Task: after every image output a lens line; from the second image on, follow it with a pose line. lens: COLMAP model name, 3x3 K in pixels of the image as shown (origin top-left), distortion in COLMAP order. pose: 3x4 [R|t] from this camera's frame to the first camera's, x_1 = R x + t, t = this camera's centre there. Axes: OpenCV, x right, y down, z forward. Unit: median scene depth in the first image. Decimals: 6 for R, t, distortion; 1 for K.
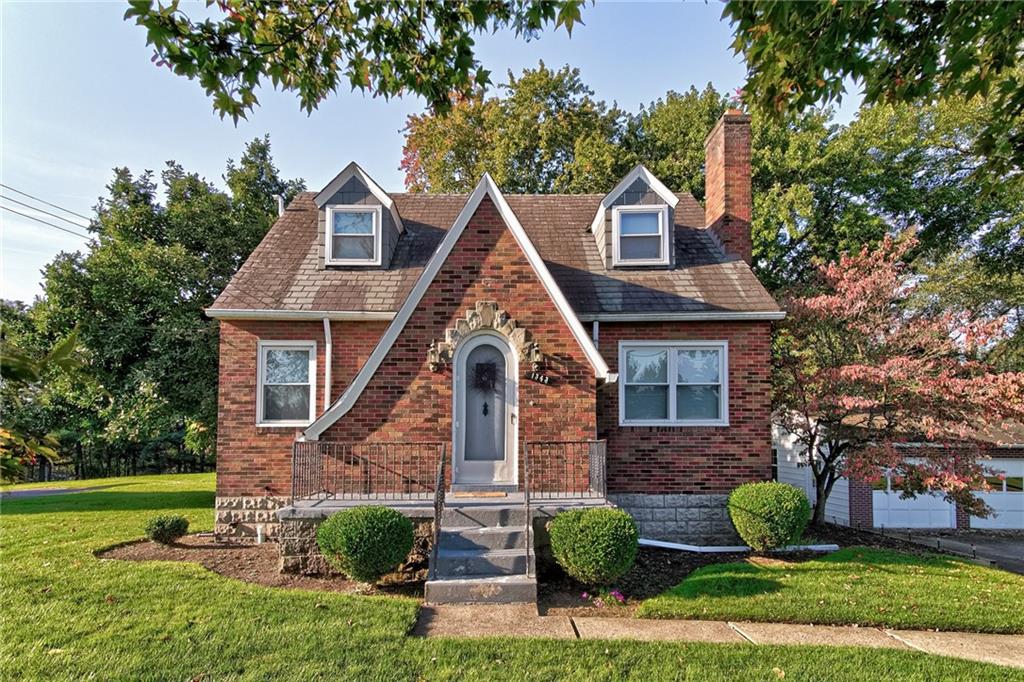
lens RADIAL K [[778.1, 0, 512.0], [0, 778.1, 341.0], [0, 0, 1]] dist [0.000317, -0.000829]
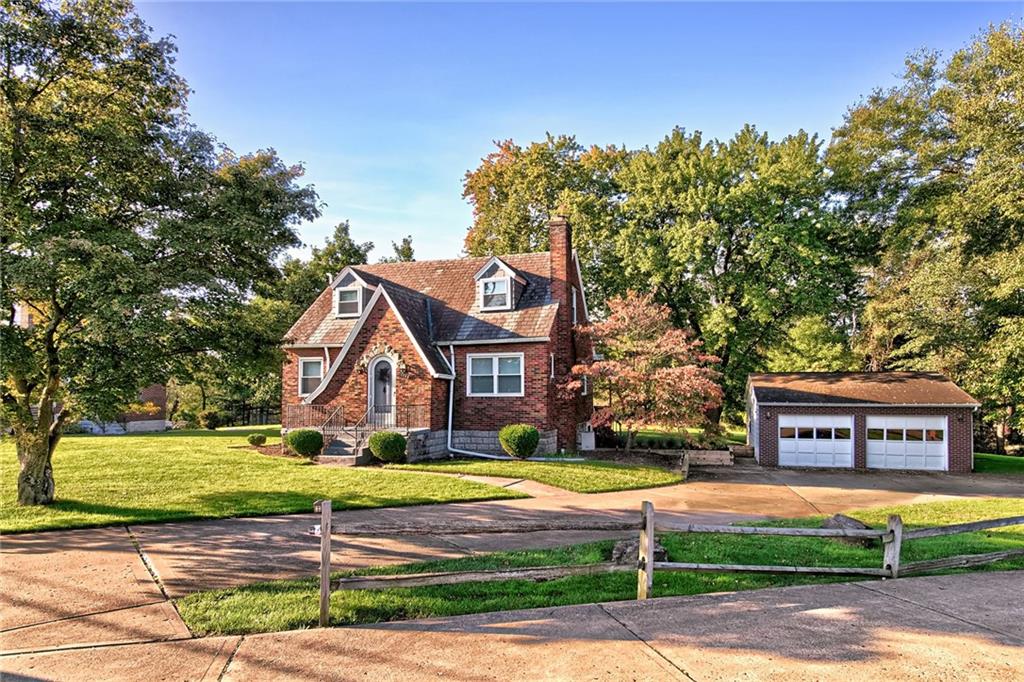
lens RADIAL K [[778.1, 0, 512.0], [0, 778.1, 341.0], [0, 0, 1]] dist [0.000317, -0.000829]
pose [[0.960482, -0.013738, -0.278004, 0.876330], [0.030831, 0.997886, 0.057207, -0.156072], [0.276631, -0.063518, 0.958875, -0.949489]]
